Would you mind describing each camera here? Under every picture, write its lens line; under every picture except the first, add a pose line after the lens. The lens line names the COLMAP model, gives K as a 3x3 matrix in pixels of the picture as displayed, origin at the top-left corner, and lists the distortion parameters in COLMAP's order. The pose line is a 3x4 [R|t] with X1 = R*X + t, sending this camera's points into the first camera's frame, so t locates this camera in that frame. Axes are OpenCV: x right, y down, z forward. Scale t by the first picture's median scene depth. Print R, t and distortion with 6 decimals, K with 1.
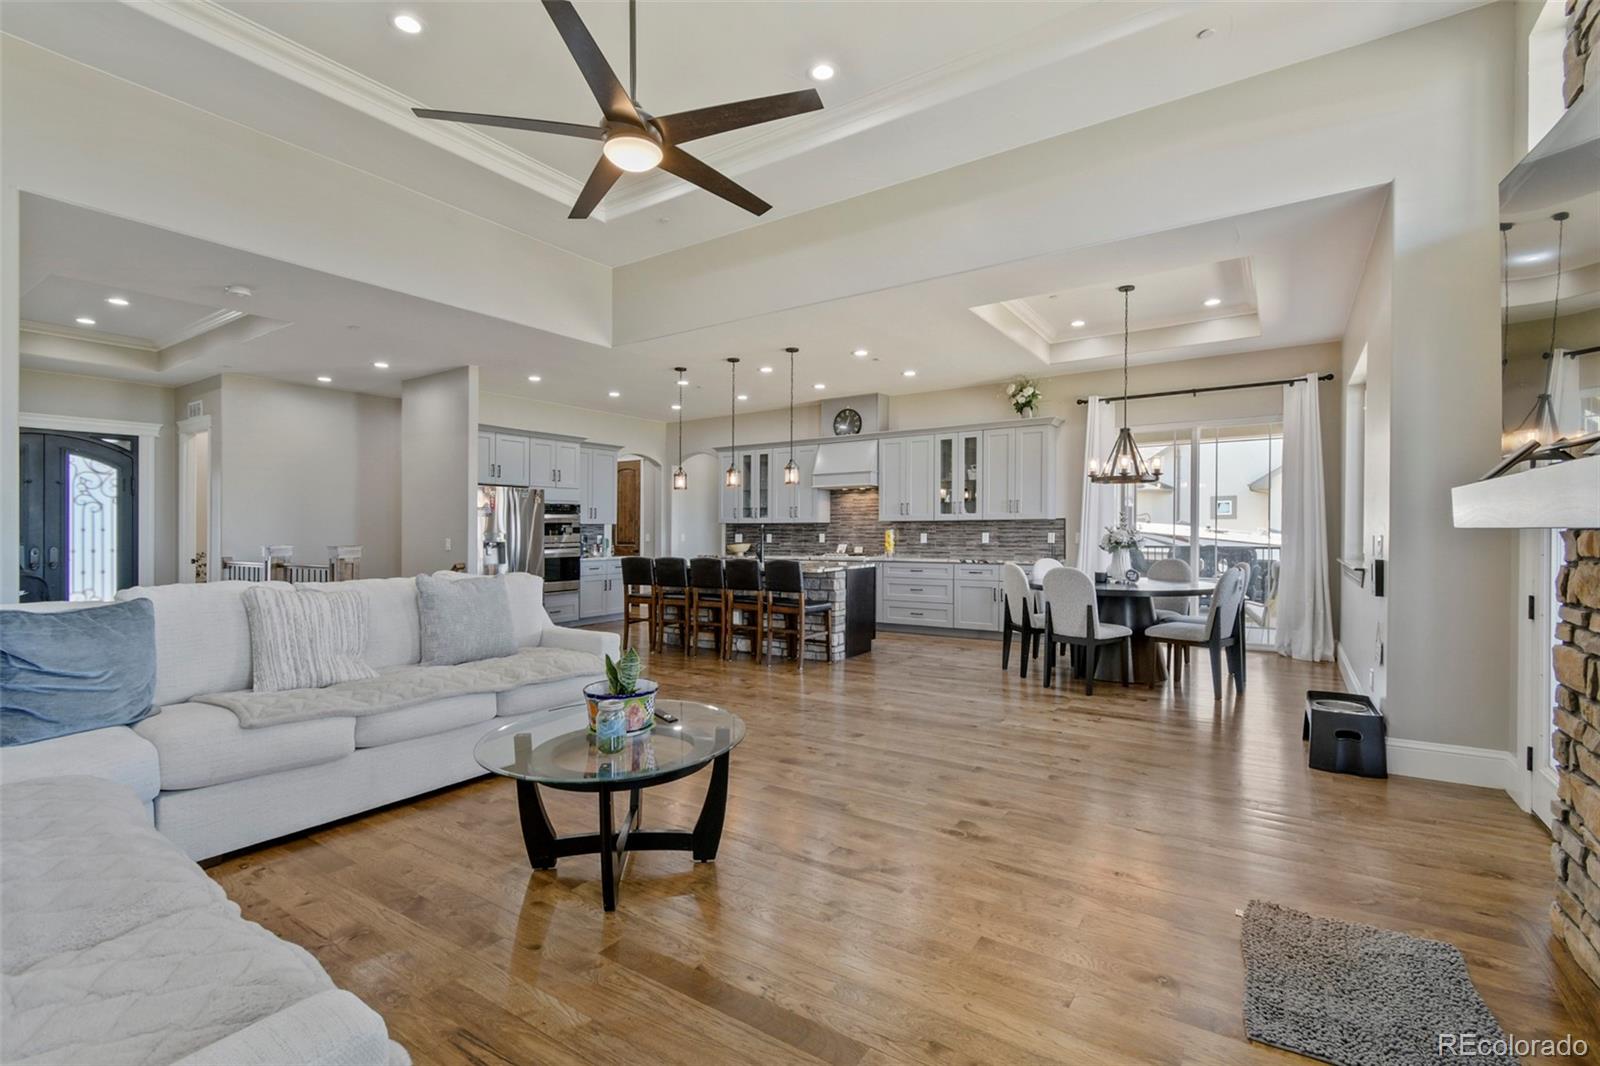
lens RADIAL K [[715.7, 0, 800.0], [0, 715.7, 533.0], [0, 0, 1]] dist [0.000069, -0.000327]
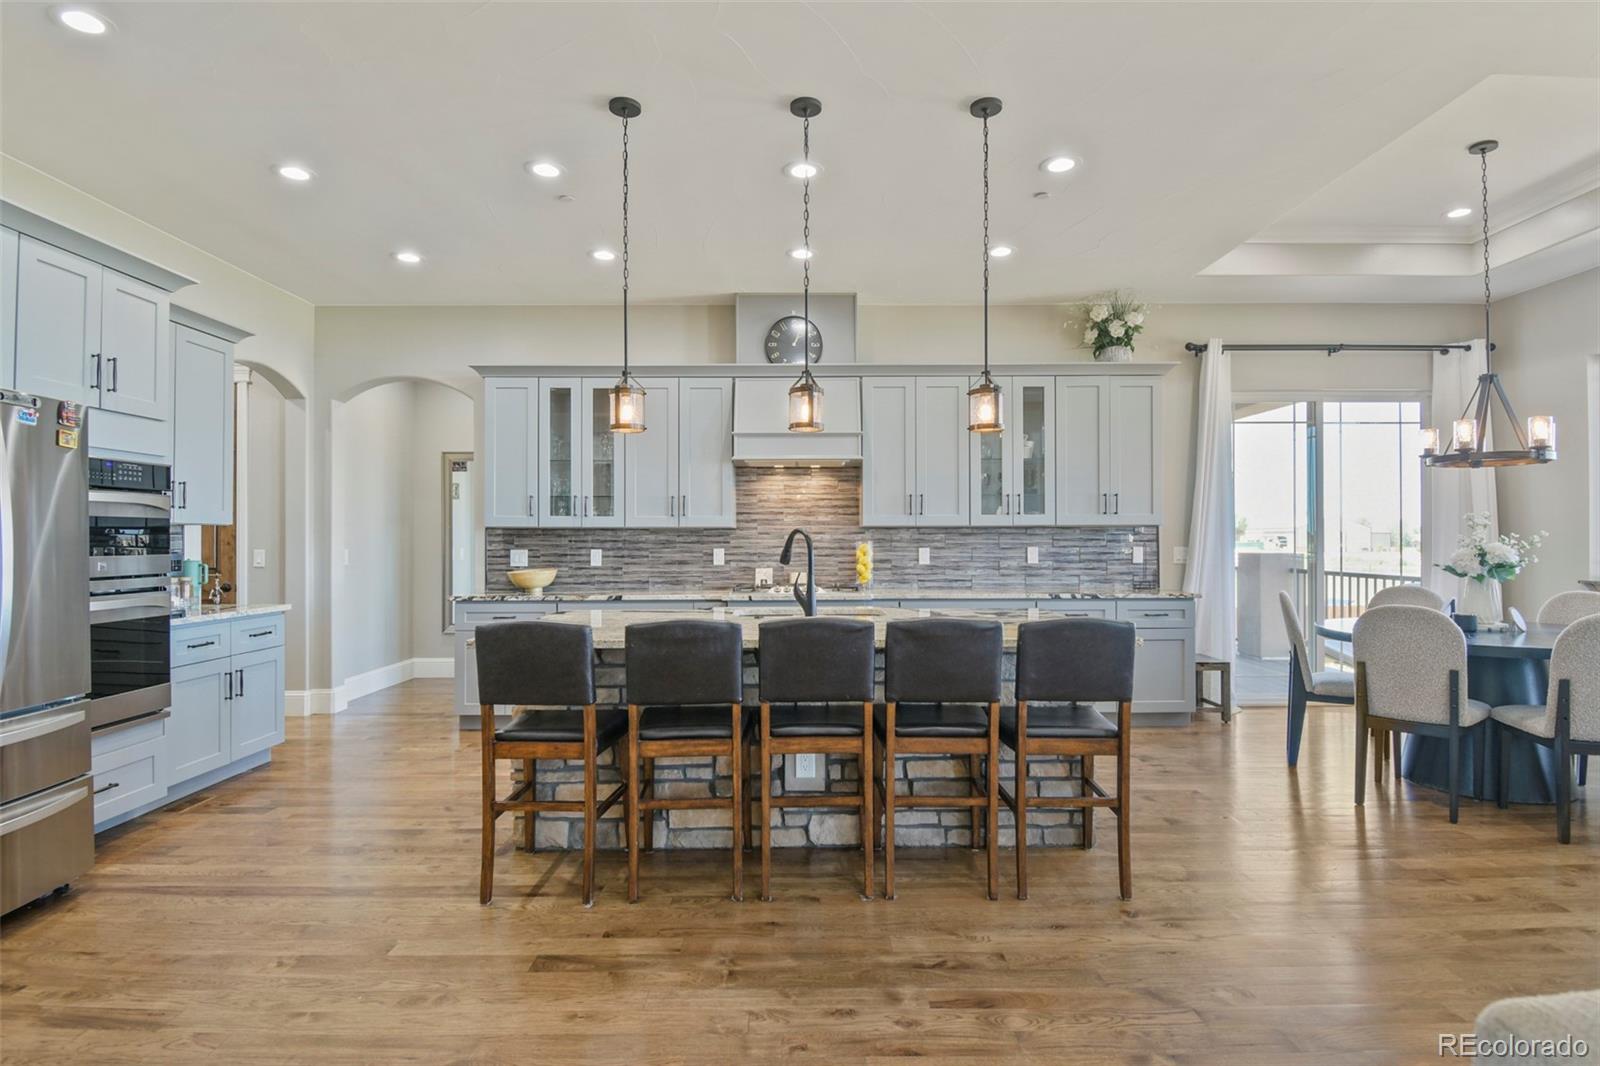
lens RADIAL K [[806.3, 0, 794.9], [0, 806.3, 529.6], [0, 0, 1]] dist [0.002291, -0.000162]
pose [[0.831871, 0.010633, 0.554867, -0.282143], [0.000560, 0.999800, -0.020000, -0.001333], [-0.554969, 0.016948, 0.831699, 0.518397]]
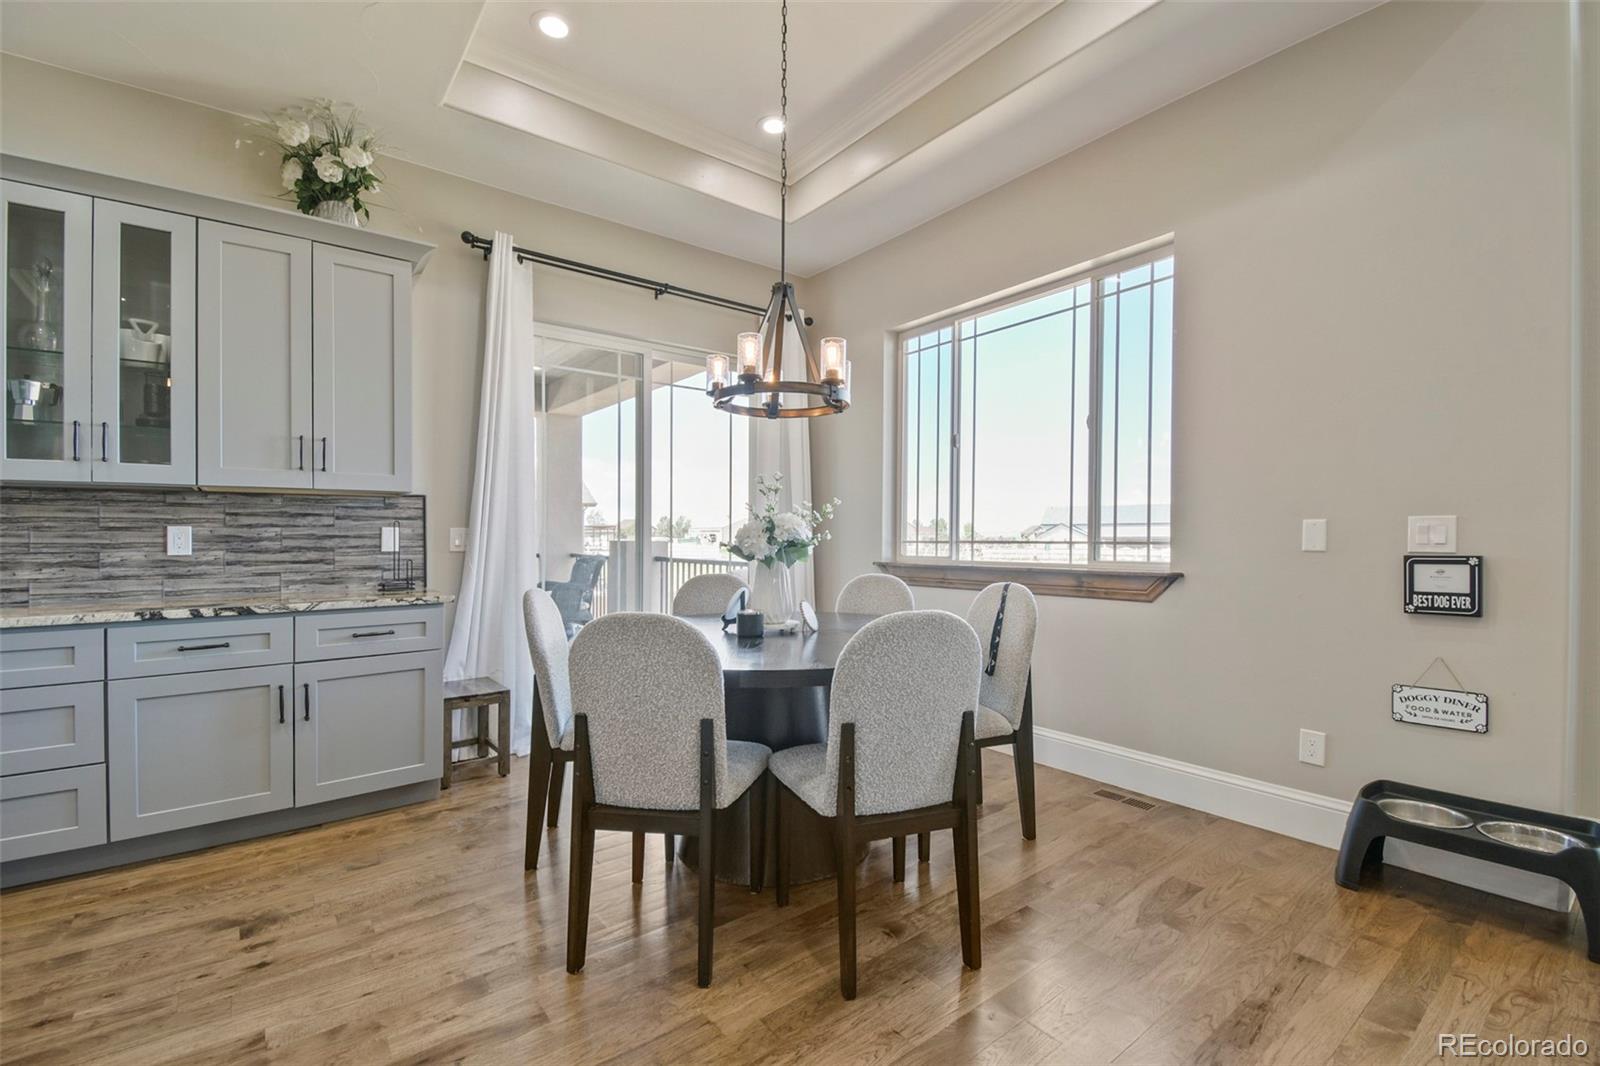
lens RADIAL K [[699.7, 0, 803.8], [0, 699.7, 544.1], [0, 0, 1]] dist [0.014811, -0.017172]
pose [[0.307528, -0.005573, 0.951523, 0.027235], [0.006409, 0.999972, 0.003785, 0.008965], [-0.951518, 0.004934, 0.307555, 0.583053]]
